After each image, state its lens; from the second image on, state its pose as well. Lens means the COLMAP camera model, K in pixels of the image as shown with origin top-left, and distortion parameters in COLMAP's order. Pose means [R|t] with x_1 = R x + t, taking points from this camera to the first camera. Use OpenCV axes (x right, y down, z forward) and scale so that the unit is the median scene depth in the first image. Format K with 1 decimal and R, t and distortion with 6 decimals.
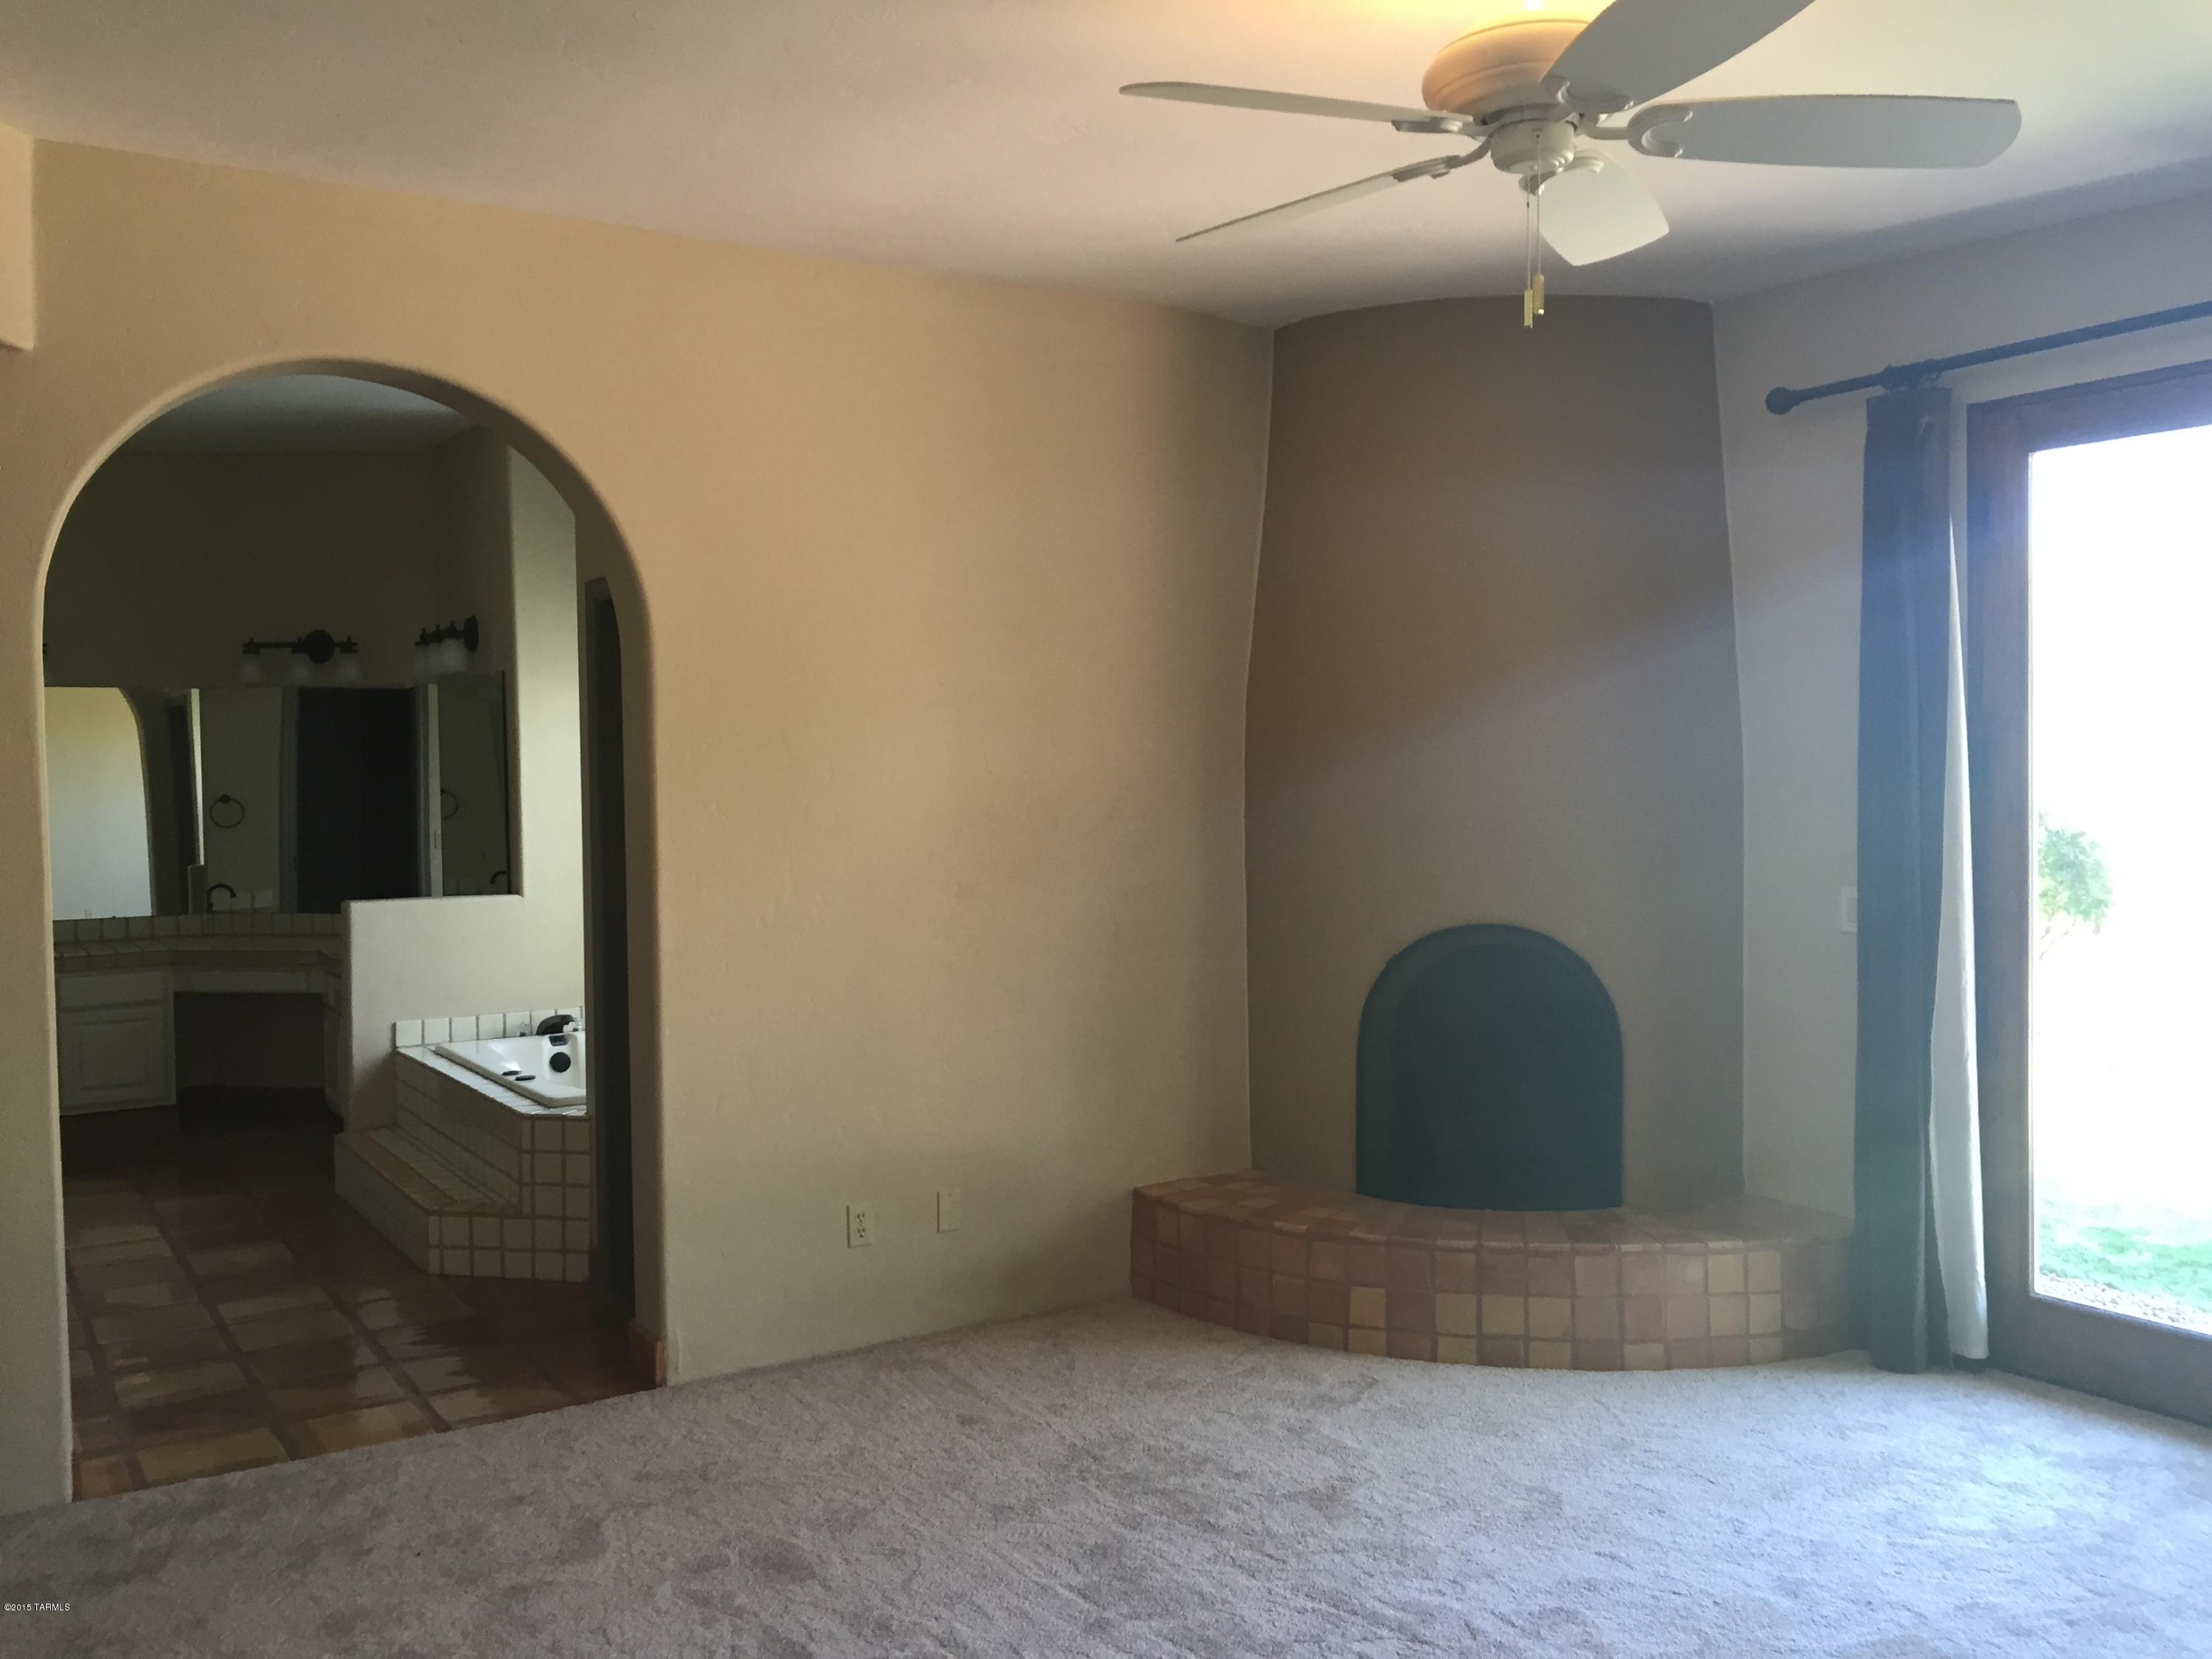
lens RADIAL K [[1891.2, 0, 1111.6], [0, 1891.2, 832.9], [0, 0, 1]] dist [0.070168, -0.085436]
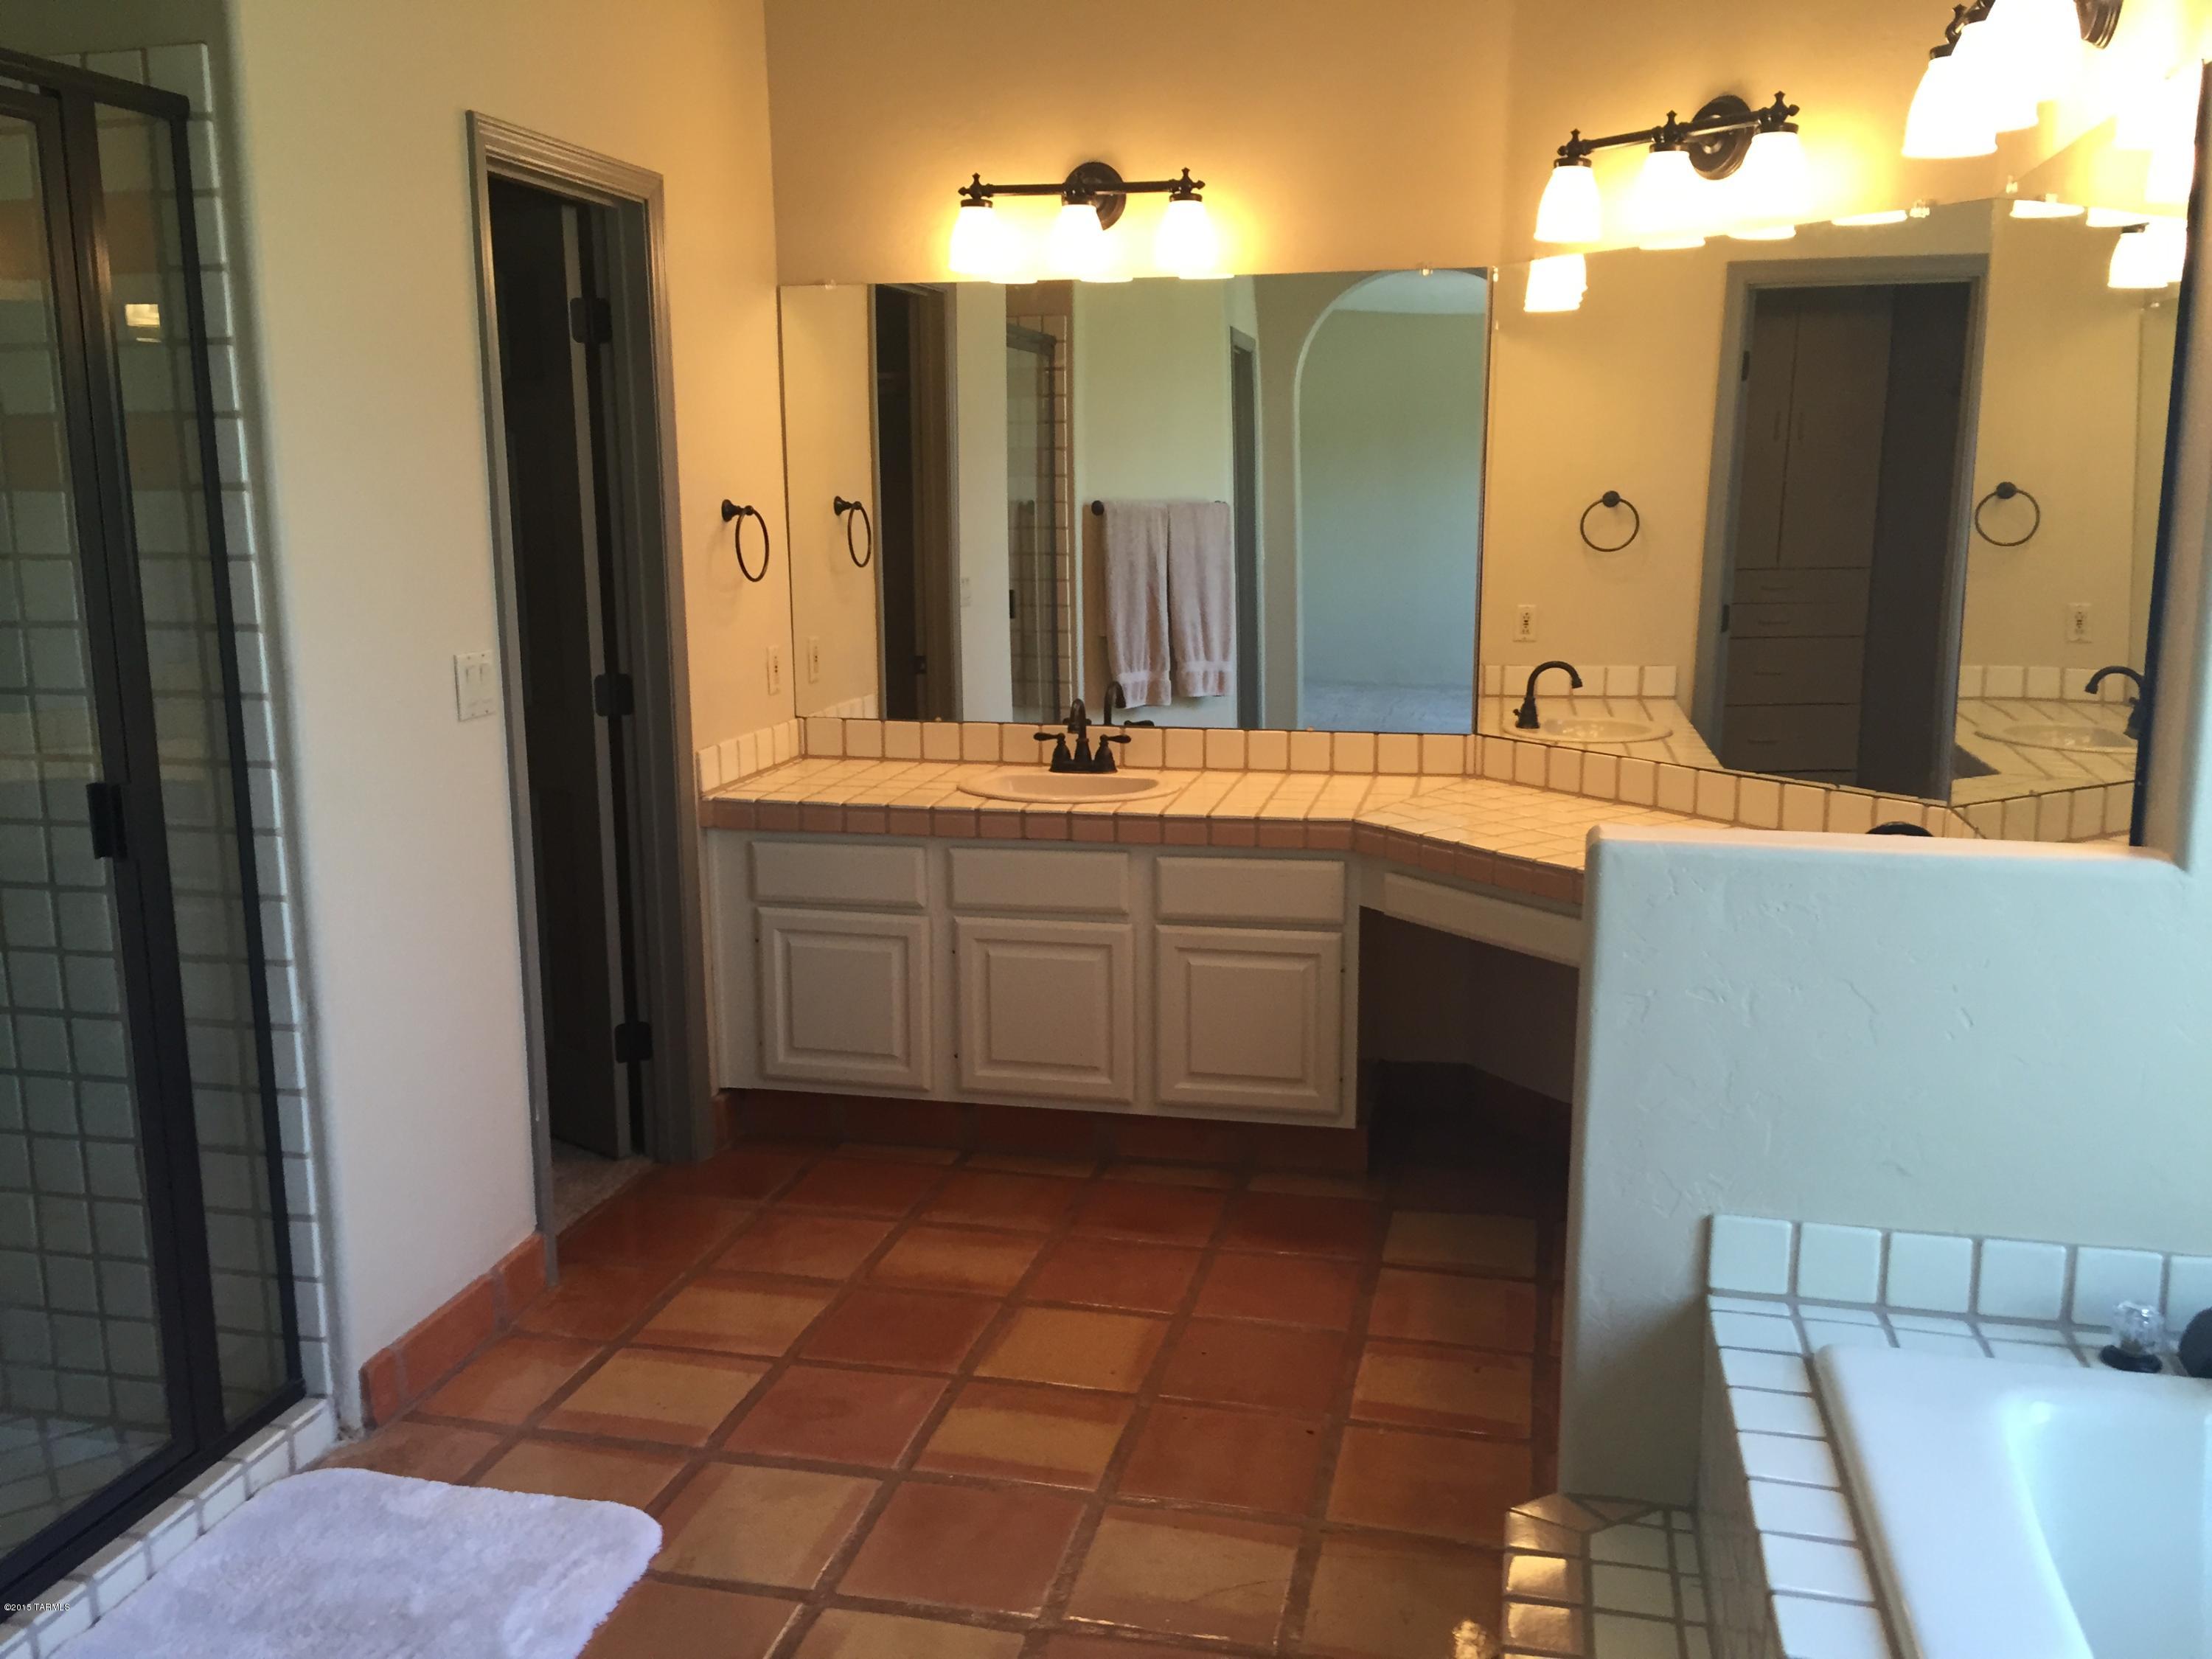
lens RADIAL K [[1891.2, 0, 1110.1], [0, 1891.2, 839.0], [0, 0, 1]] dist [0.070168, -0.085436]
pose [[0.703881, 0.137960, -0.696791, -0.203994], [-0.026865, 0.985426, 0.167970, -0.012508], [0.709809, -0.099511, 0.697329, 0.625525]]
